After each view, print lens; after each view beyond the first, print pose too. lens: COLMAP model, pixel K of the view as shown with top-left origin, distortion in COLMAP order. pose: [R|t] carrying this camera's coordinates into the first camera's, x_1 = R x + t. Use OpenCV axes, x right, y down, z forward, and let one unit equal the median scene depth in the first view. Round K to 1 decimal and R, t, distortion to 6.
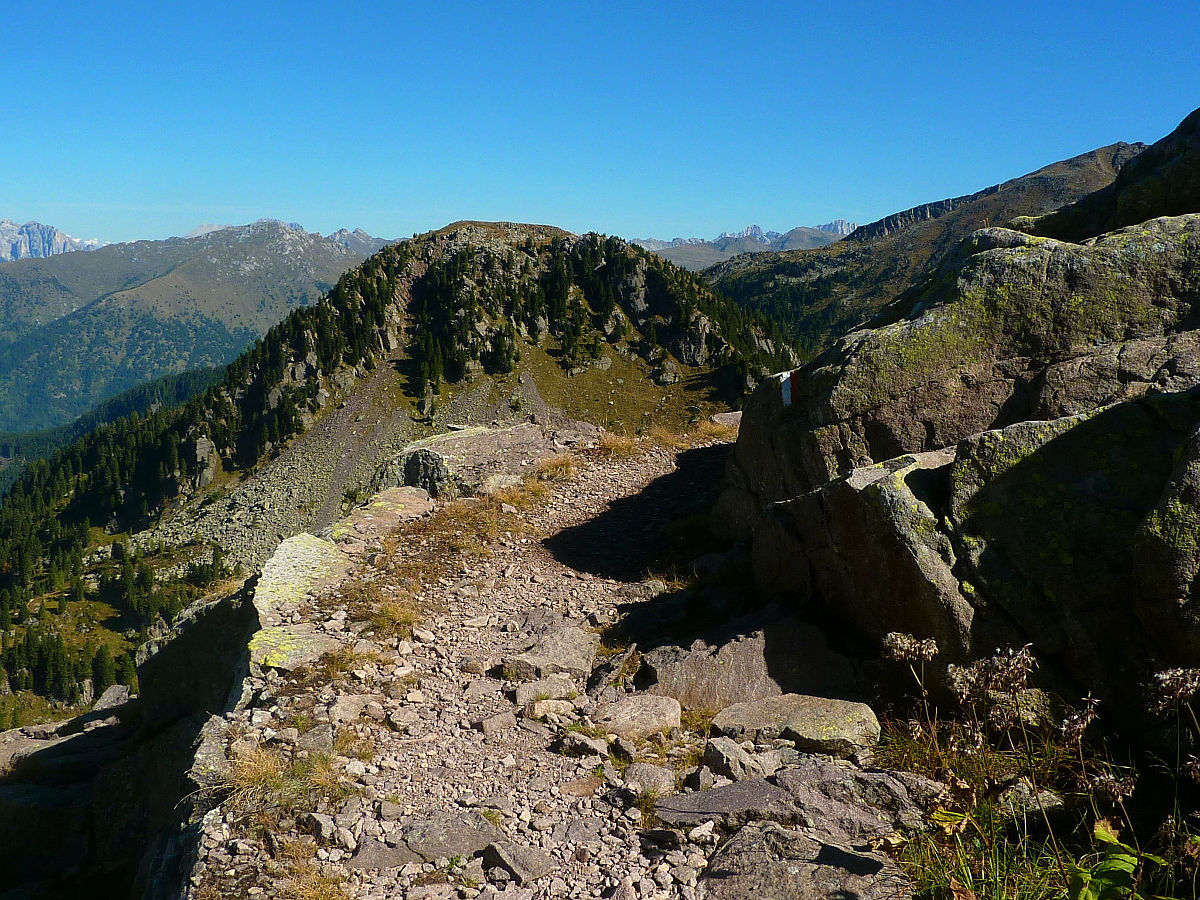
lens RADIAL K [[1205.1, 0, 600.0], [0, 1205.1, 450.0], [0, 0, 1]] dist [-0.066536, -0.012785]
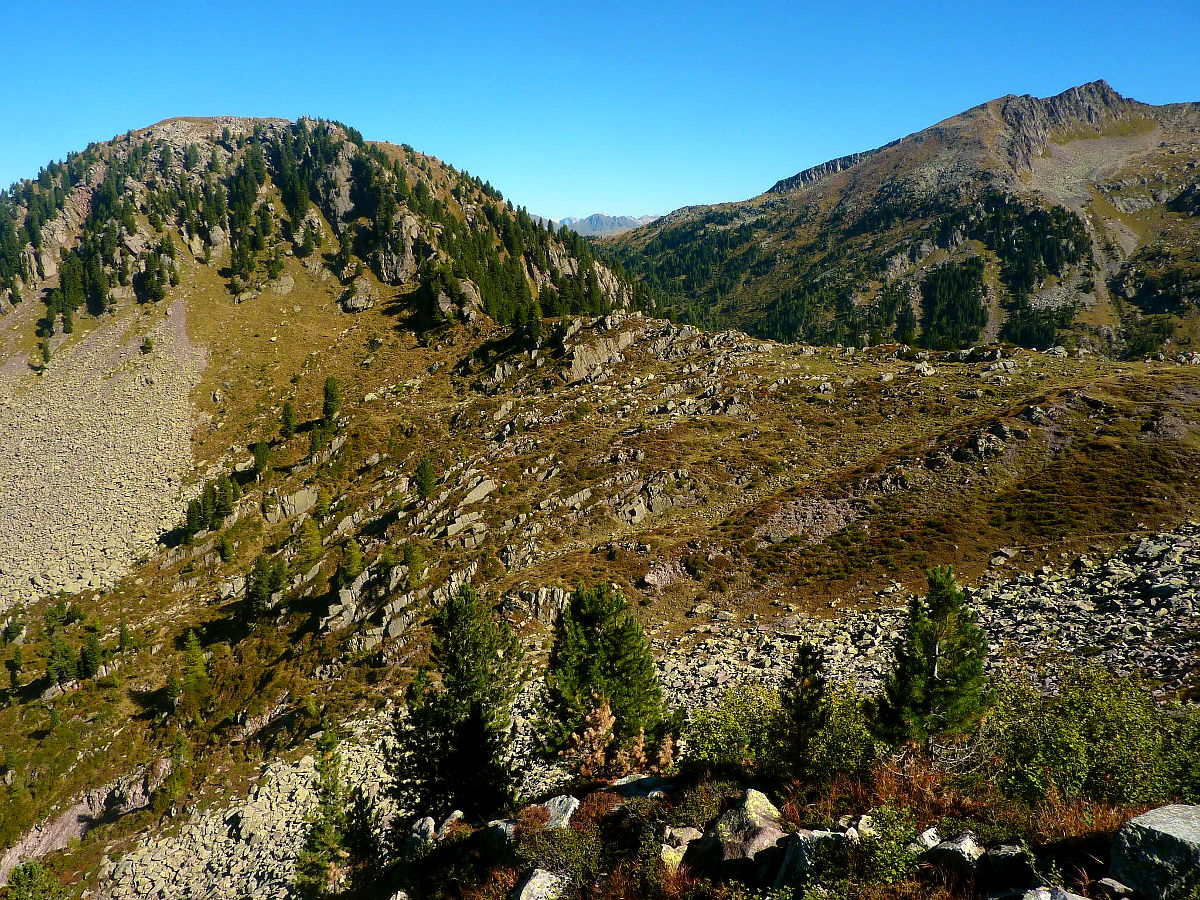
lens RADIAL K [[889.3, 0, 600.0], [0, 889.3, 450.0], [0, 0, 1]] dist [-0.041843, 0.009551]
pose [[0.999635, -0.018654, -0.019525, 0.189245], [0.020263, 0.996110, 0.085755, -0.012756], [0.017849, -0.086119, 0.996125, 0.421902]]
